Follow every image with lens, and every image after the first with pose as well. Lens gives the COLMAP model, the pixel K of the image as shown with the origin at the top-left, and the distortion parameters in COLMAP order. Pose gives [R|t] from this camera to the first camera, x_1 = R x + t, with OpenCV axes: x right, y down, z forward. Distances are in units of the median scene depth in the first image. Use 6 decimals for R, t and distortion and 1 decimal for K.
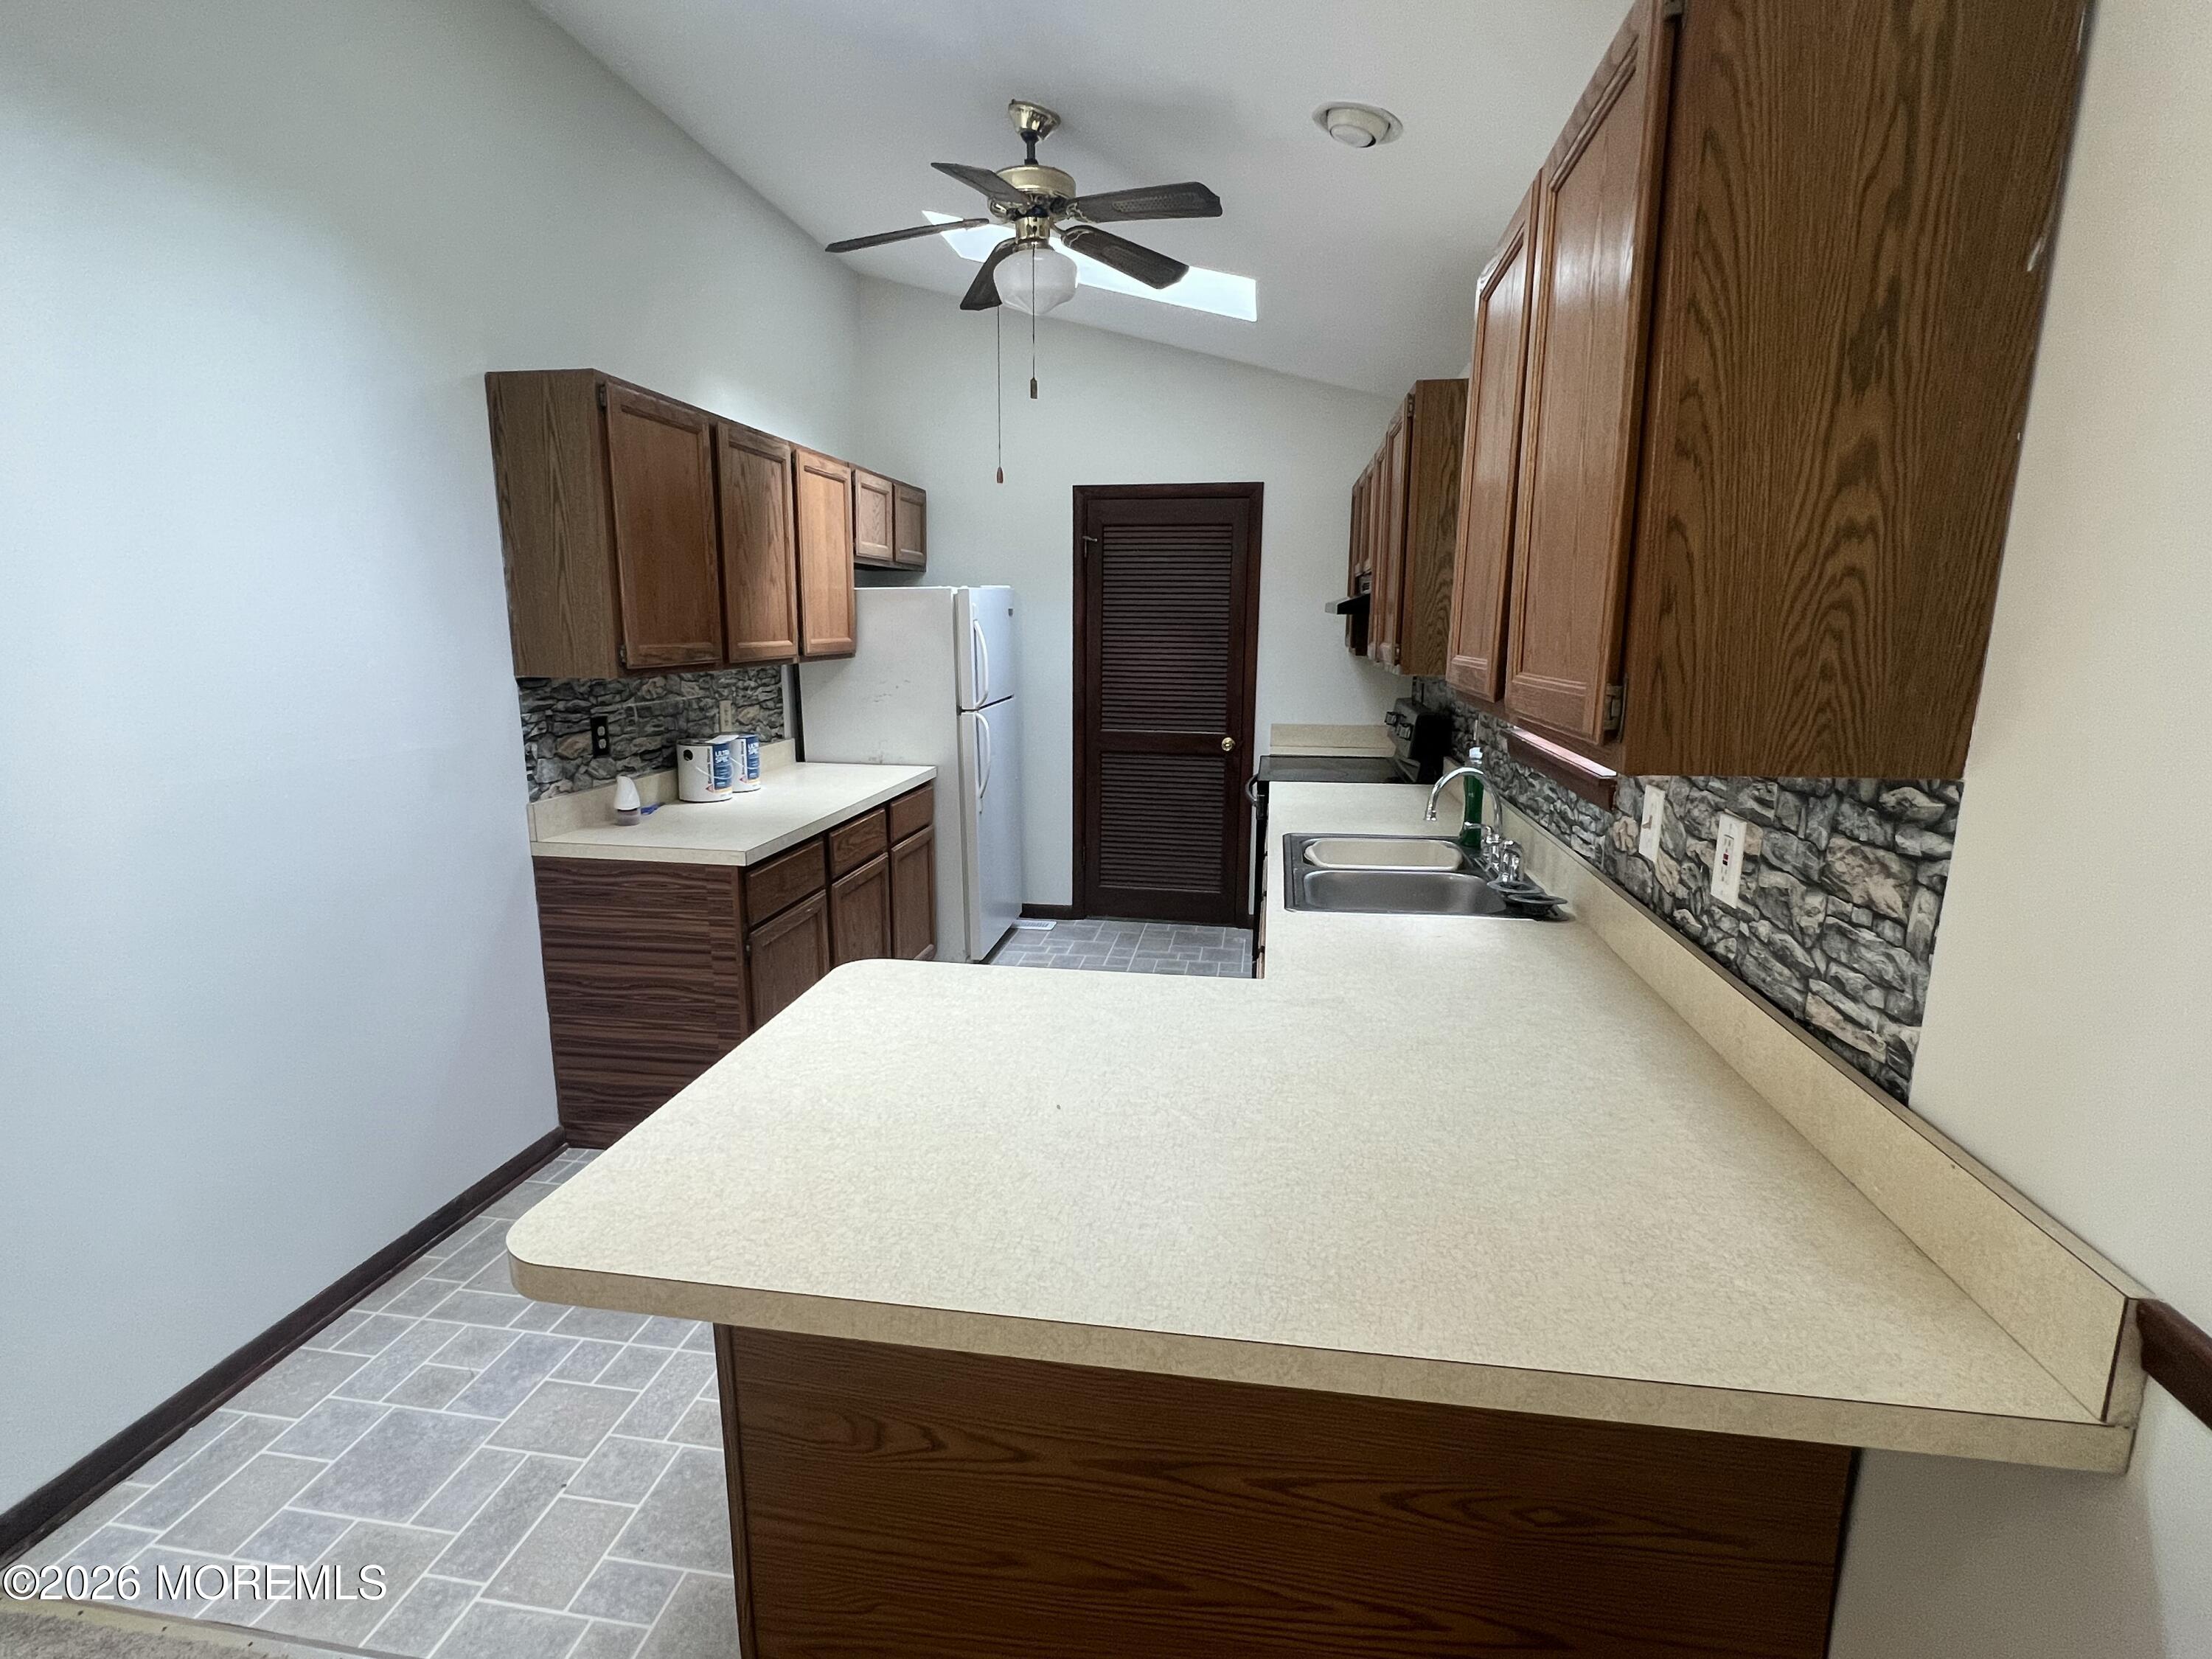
lens RADIAL K [[1047.1, 0, 1096.0], [0, 1047.1, 828.5], [0, 0, 1]] dist [-0.003611, 0.001208]
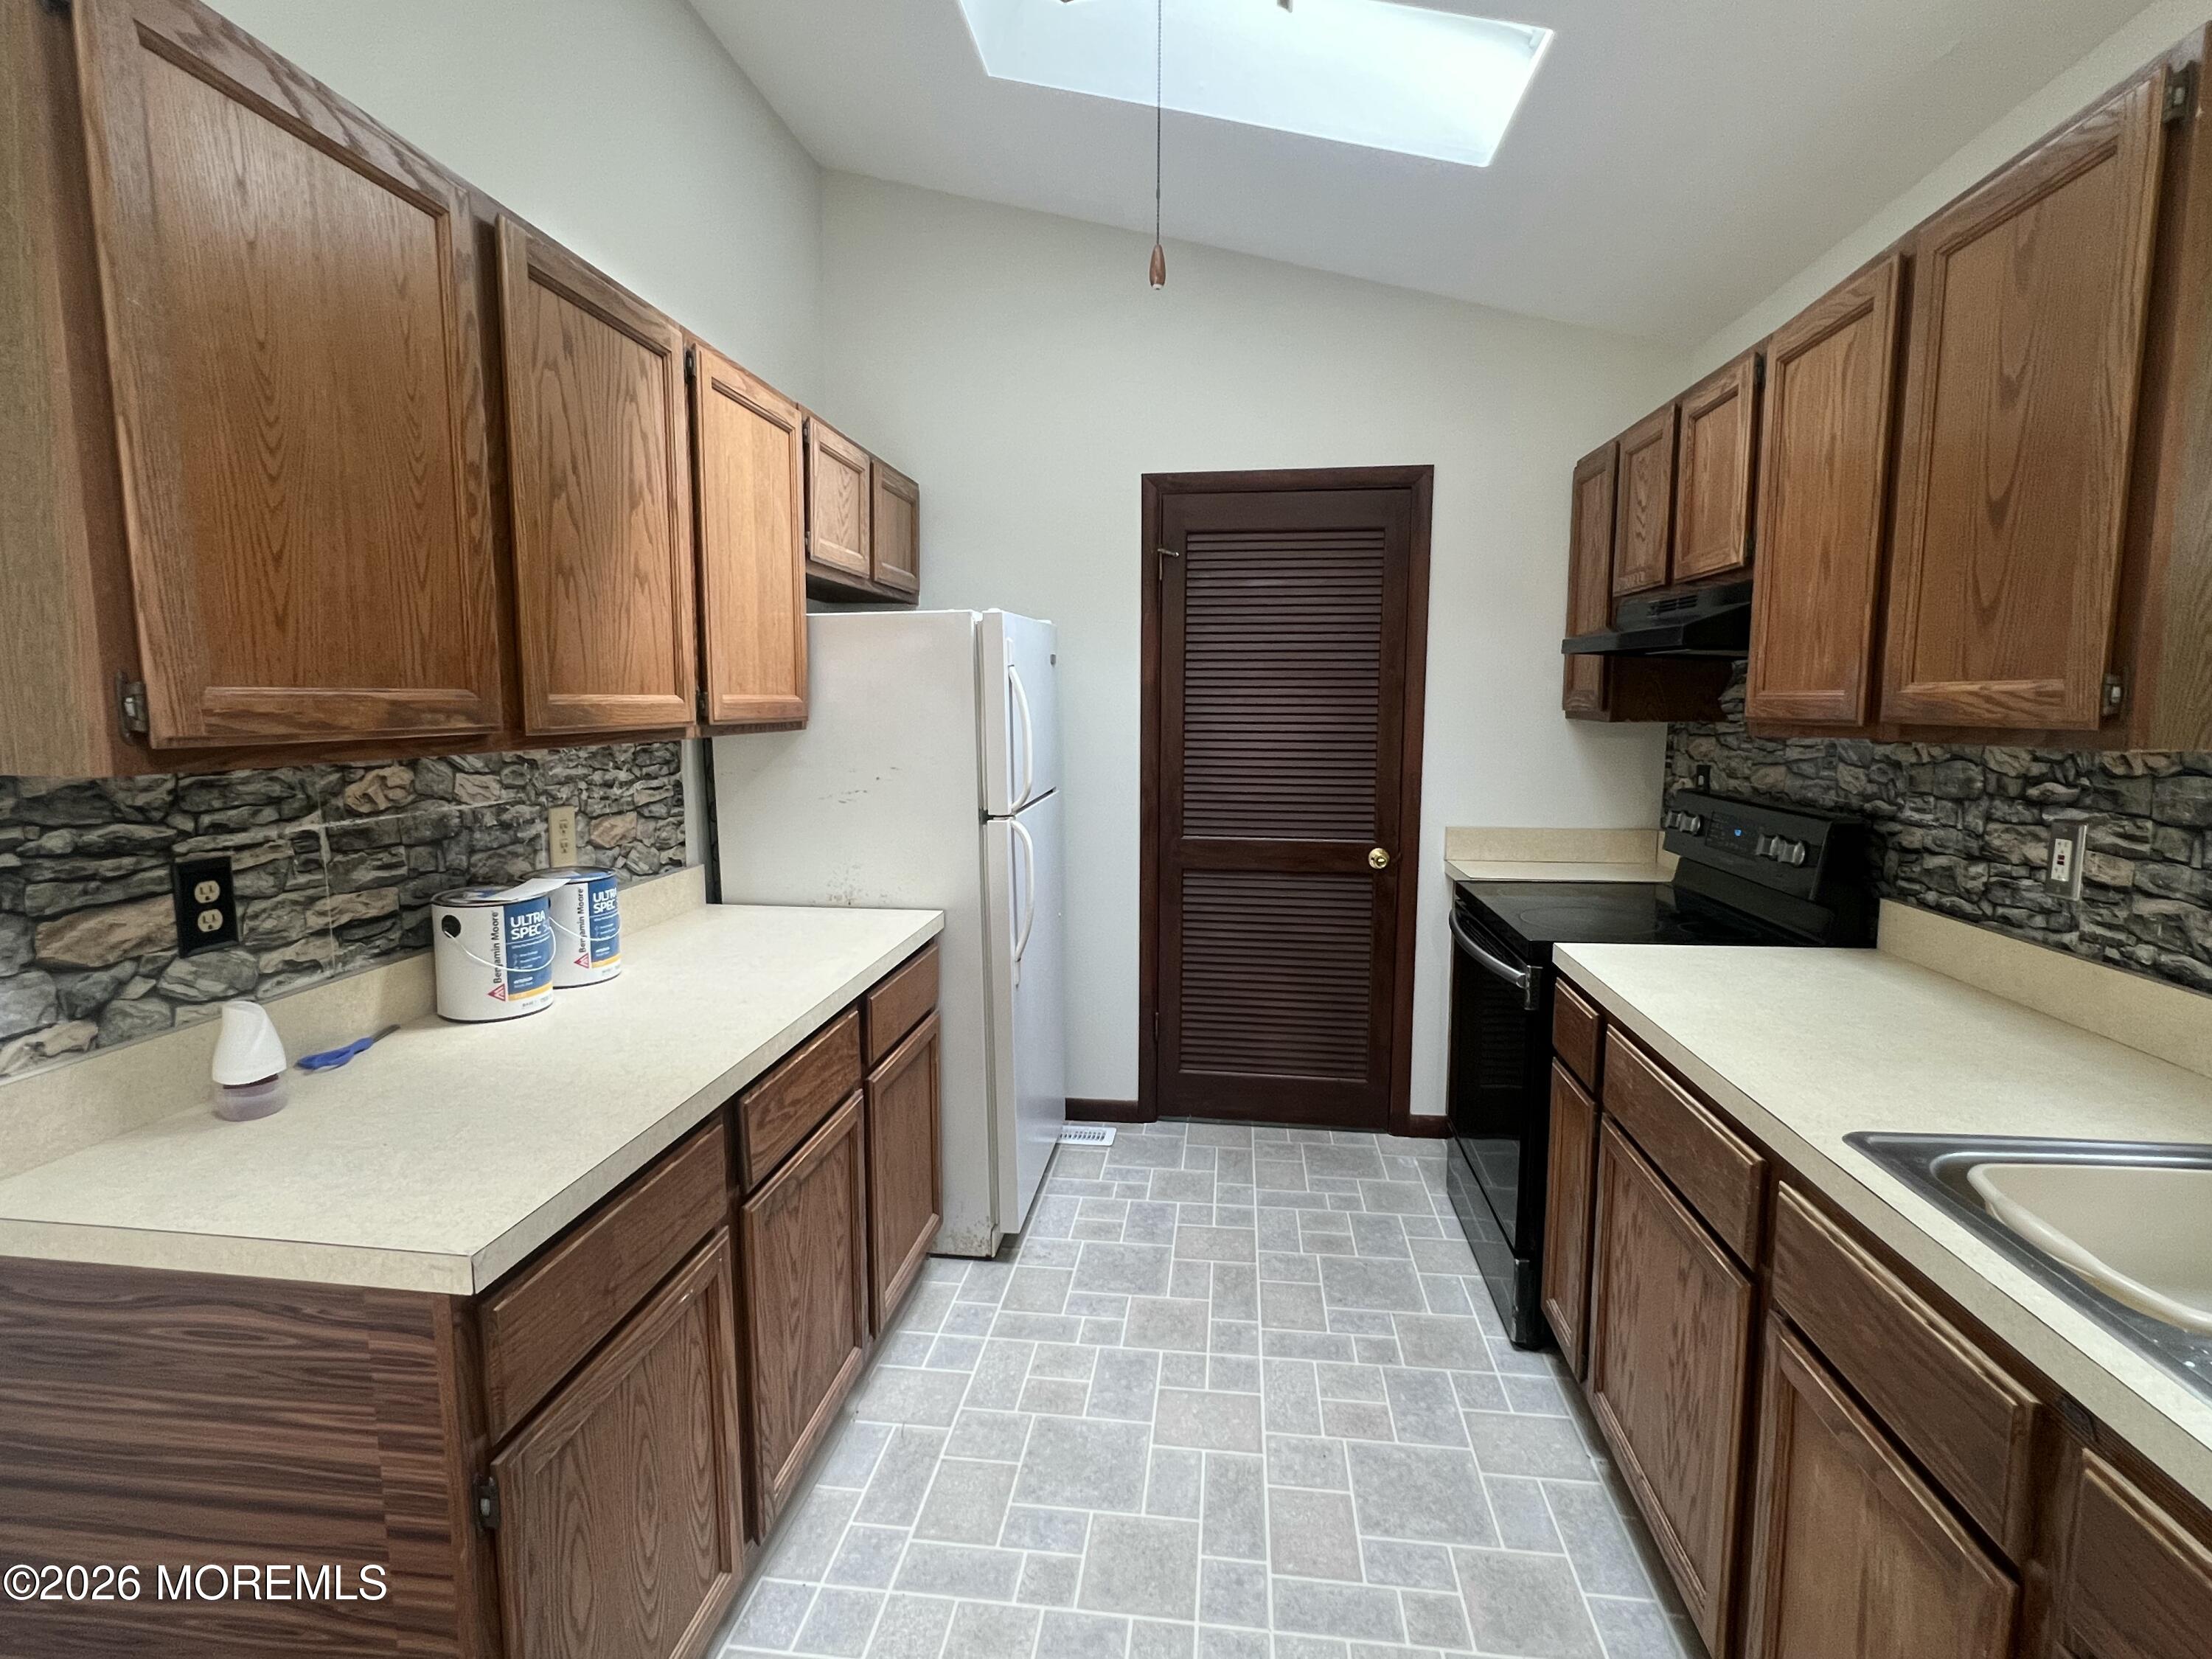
lens RADIAL K [[1047.1, 0, 1095.5], [0, 1047.1, 828.8], [0, 0, 1]] dist [-0.003611, 0.001208]
pose [[0.999430, -0.009940, 0.032271, -0.128543], [0.012349, 0.997082, -0.075333, -0.090064], [-0.031428, 0.075689, 0.996636, 0.606718]]
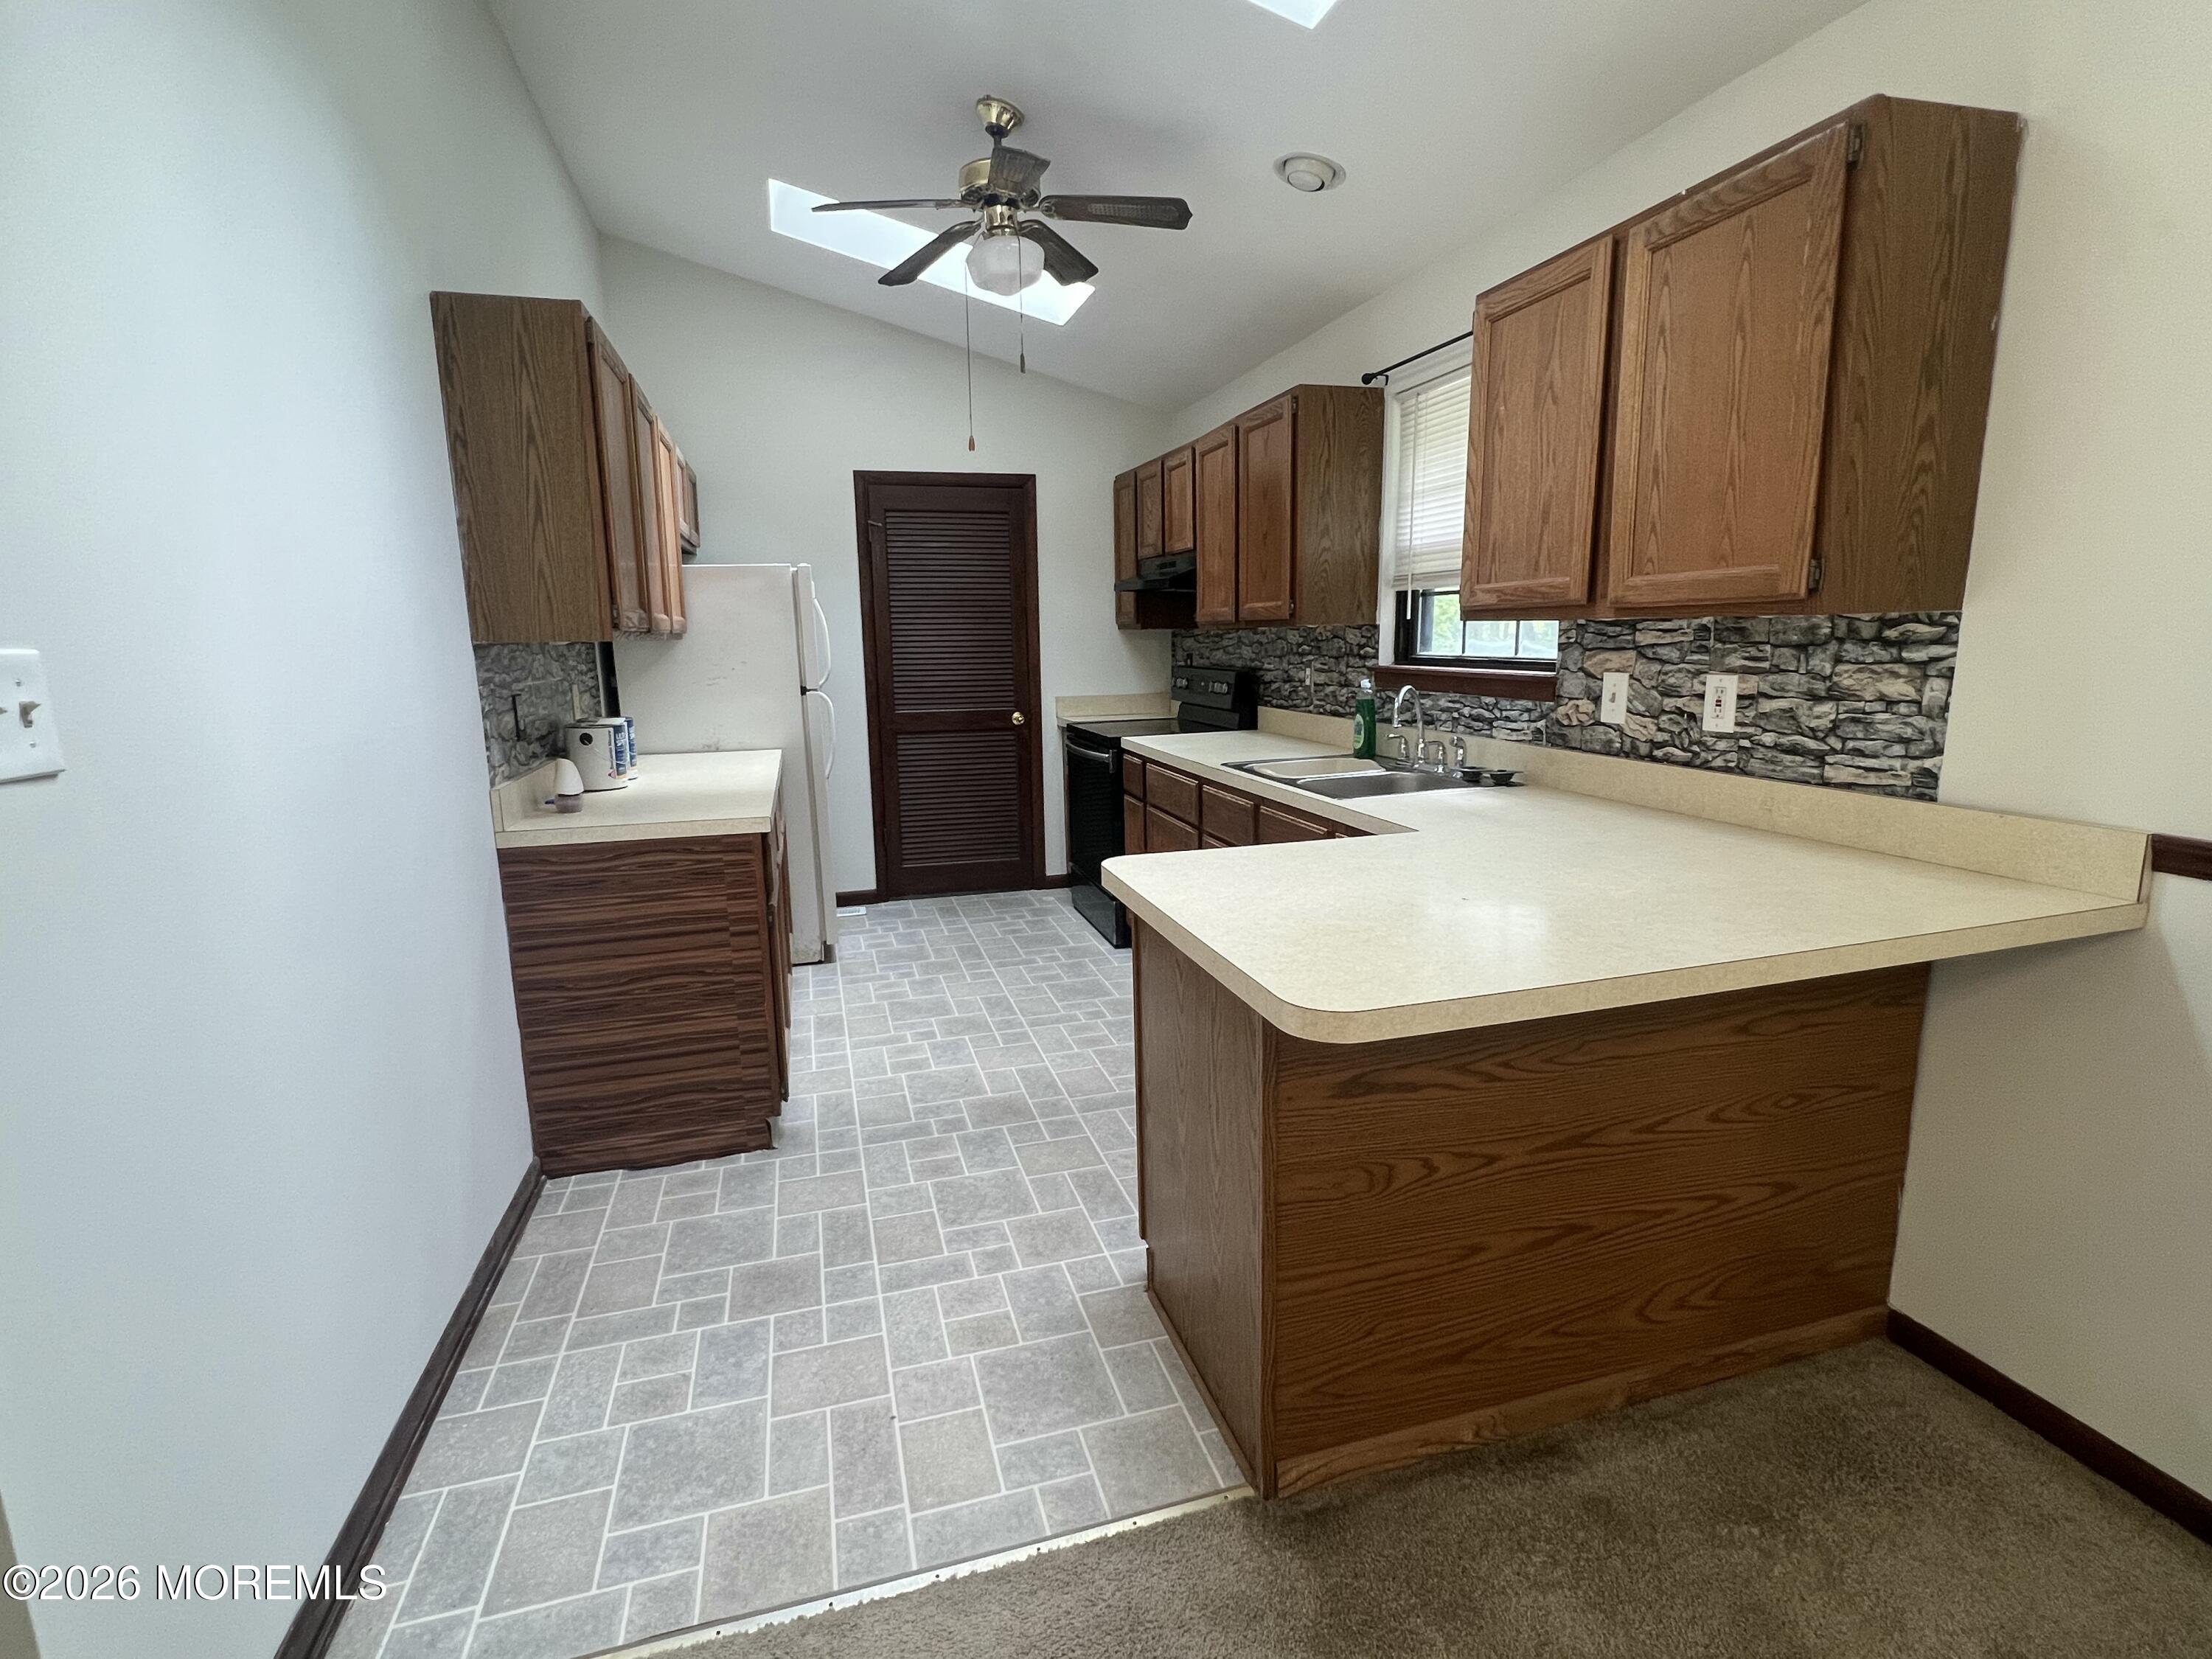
lens RADIAL K [[1047.1, 0, 1092.7], [0, 1047.1, 826.8], [0, 0, 1]] dist [-0.003611, 0.001208]
pose [[0.906114, -0.097253, 0.411703, -0.447652], [0.103764, 0.994580, 0.006568, 0.053972], [-0.410110, 0.036768, 0.911294, -0.003232]]
